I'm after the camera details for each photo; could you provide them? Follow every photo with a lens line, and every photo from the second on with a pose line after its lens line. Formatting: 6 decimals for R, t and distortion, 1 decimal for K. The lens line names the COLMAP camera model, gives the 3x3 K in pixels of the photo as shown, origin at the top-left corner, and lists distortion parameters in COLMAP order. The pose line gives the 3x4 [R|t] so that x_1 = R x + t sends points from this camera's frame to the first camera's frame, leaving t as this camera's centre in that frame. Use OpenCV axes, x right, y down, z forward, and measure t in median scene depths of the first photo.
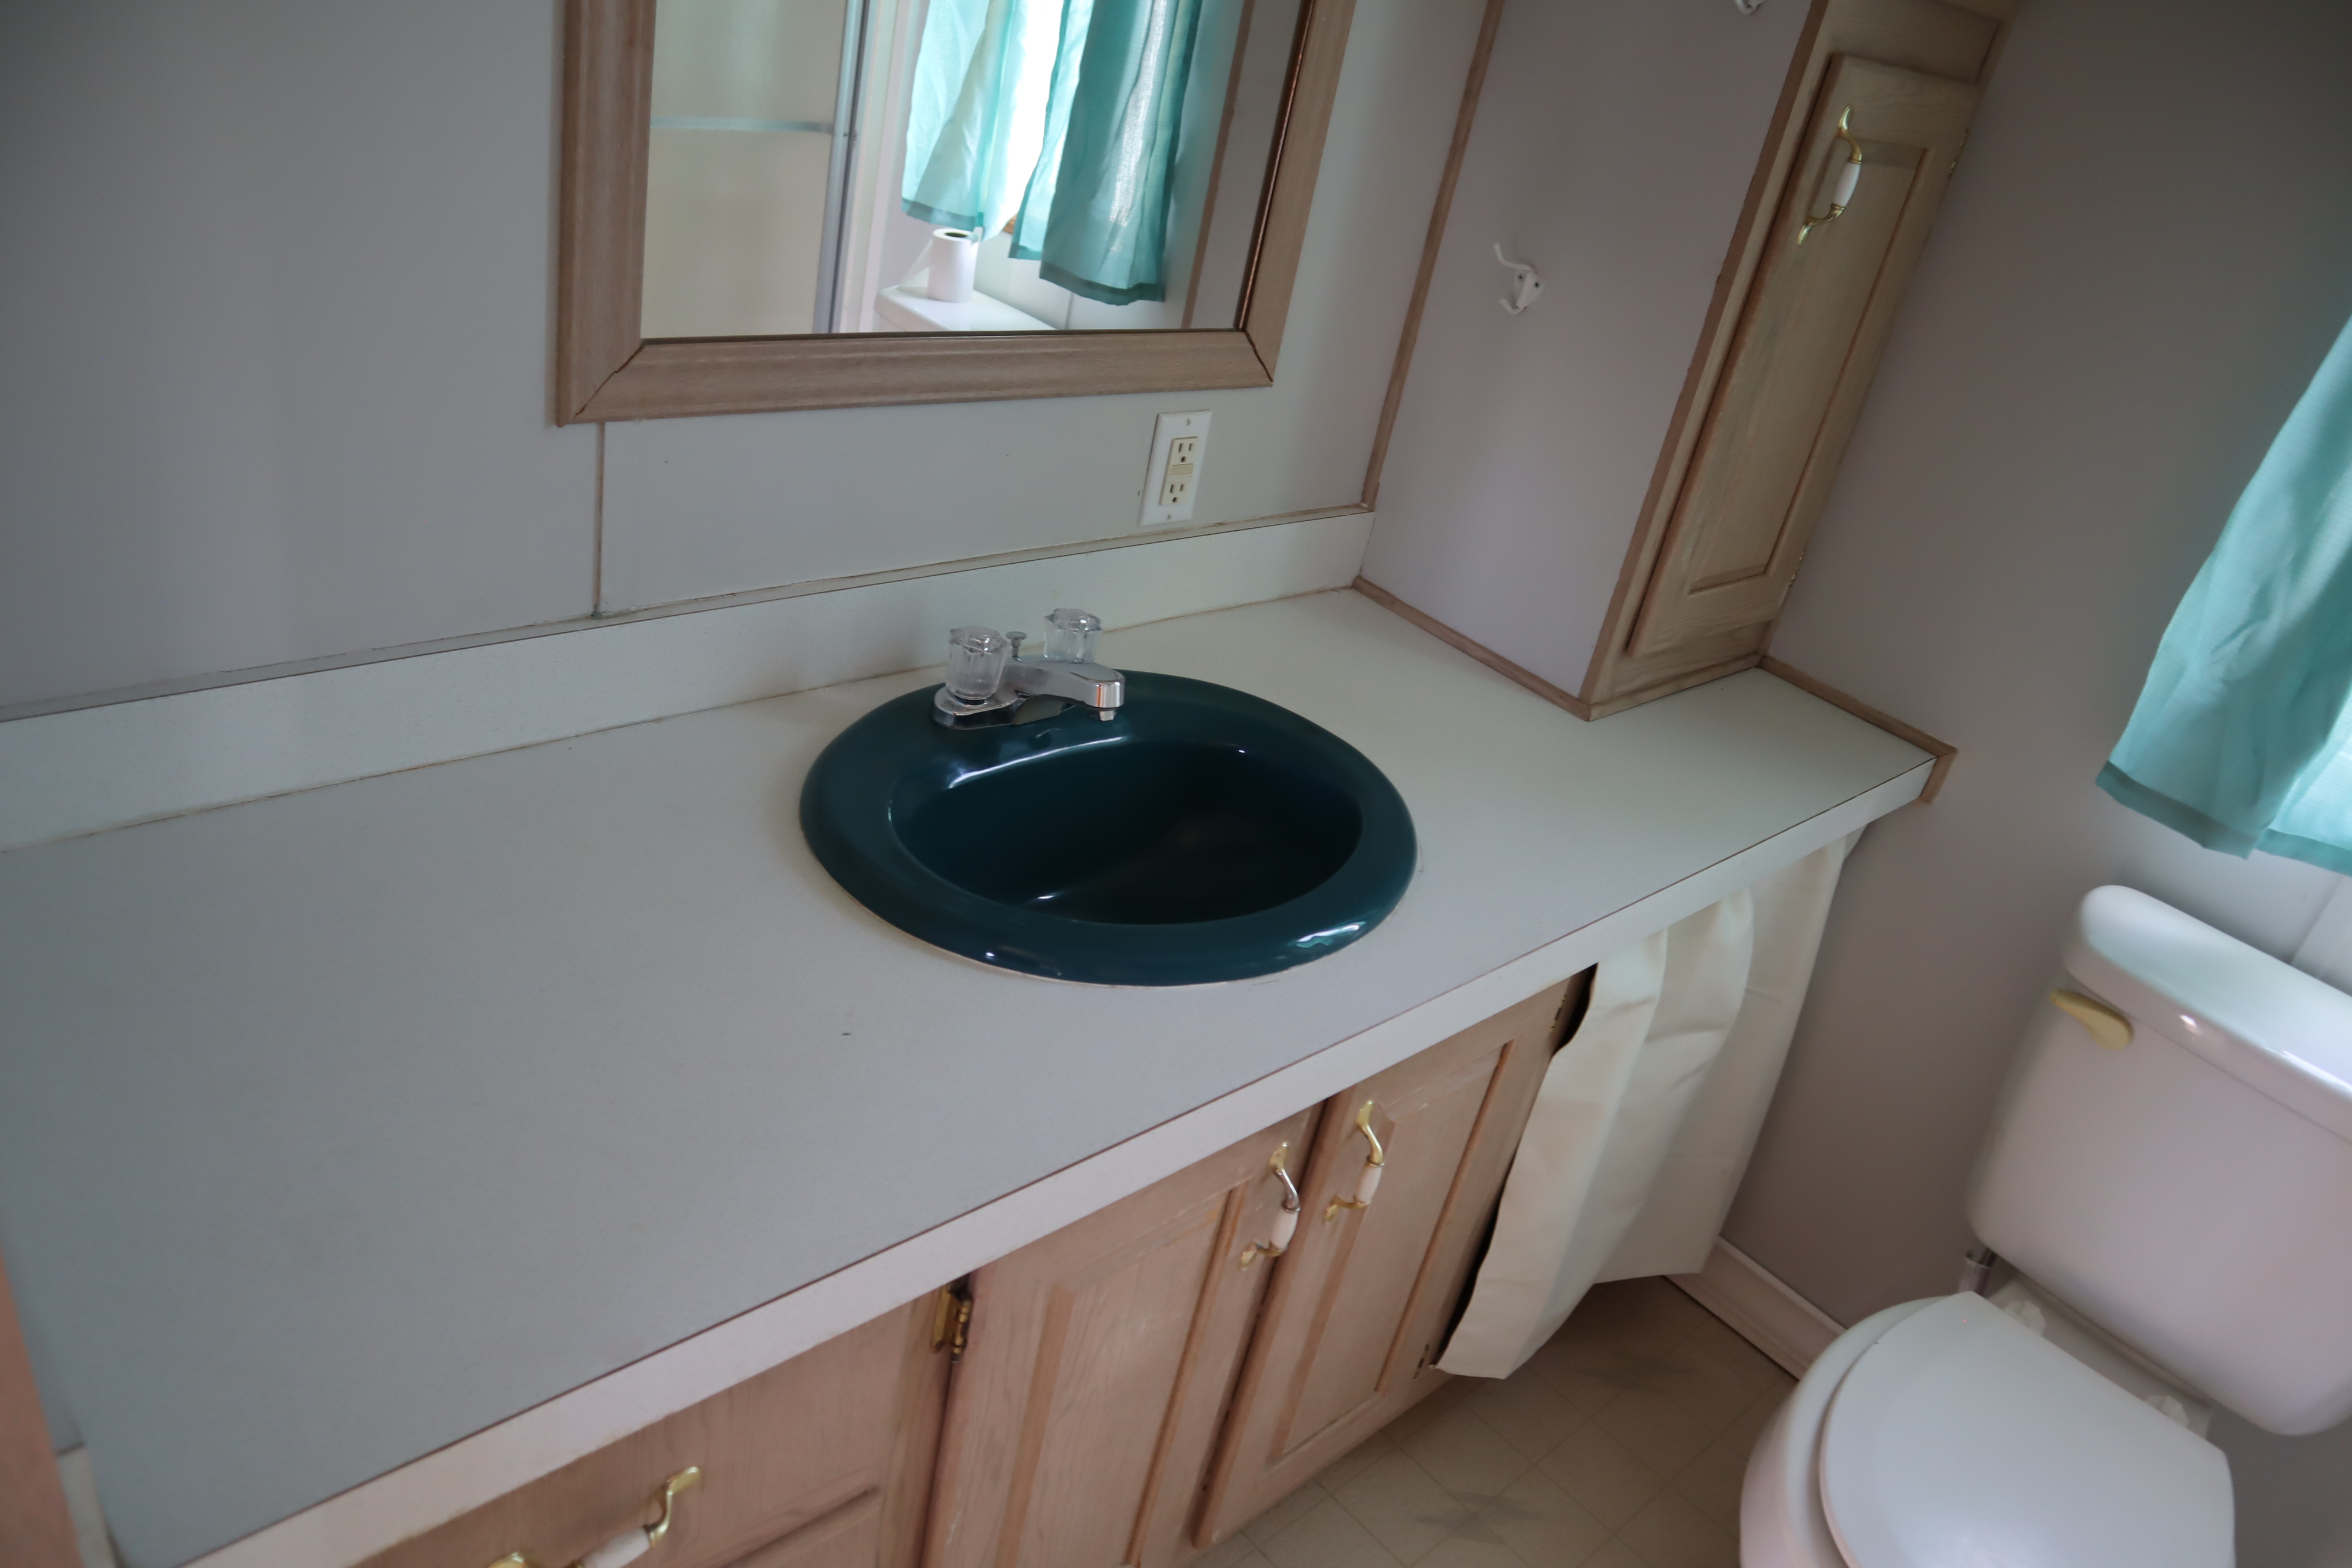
lens RADIAL K [[1626.9, 0, 1189.2], [0, 1626.9, 794.8], [0, 0, 1]] dist [-0.127800, 0.084395]
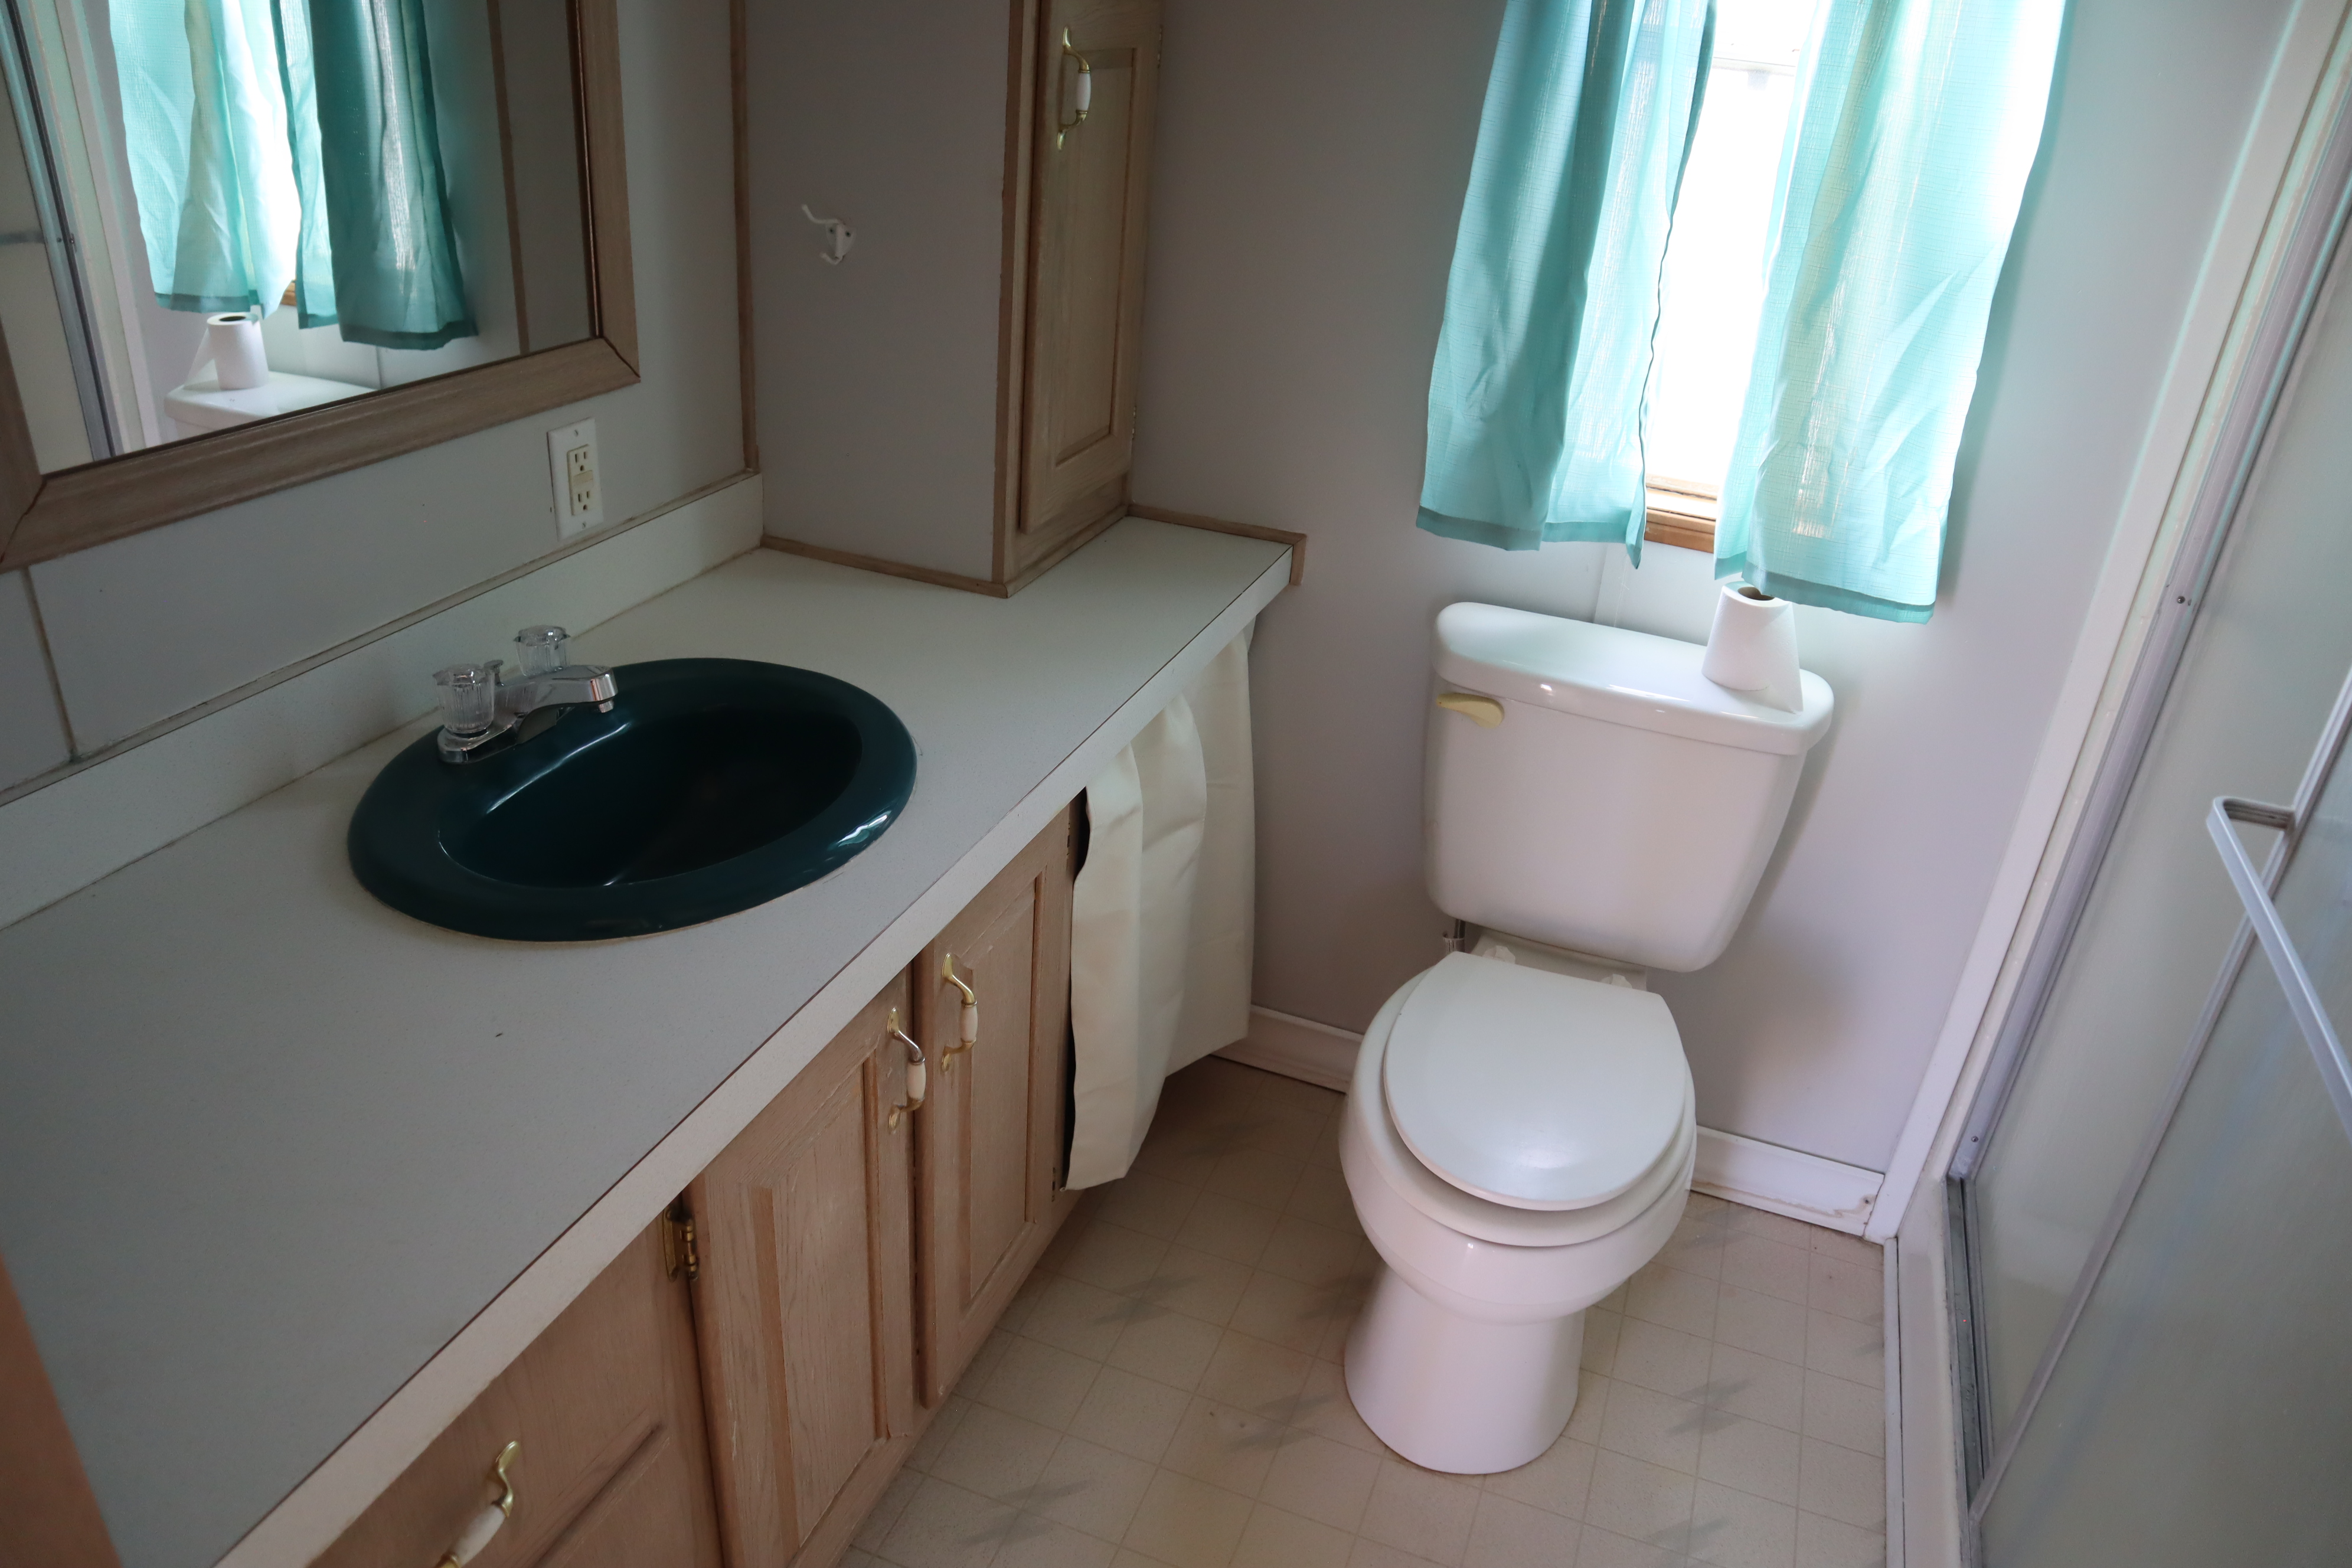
lens RADIAL K [[1626.9, 0, 1189.2], [0, 1626.9, 794.8], [0, 0, 1]] dist [-0.127800, 0.084395]
pose [[0.886590, -0.316675, 0.337157, -0.072405], [0.306778, 0.948086, 0.083783, 0.031488], [-0.346186, 0.029151, 0.937713, -0.114947]]
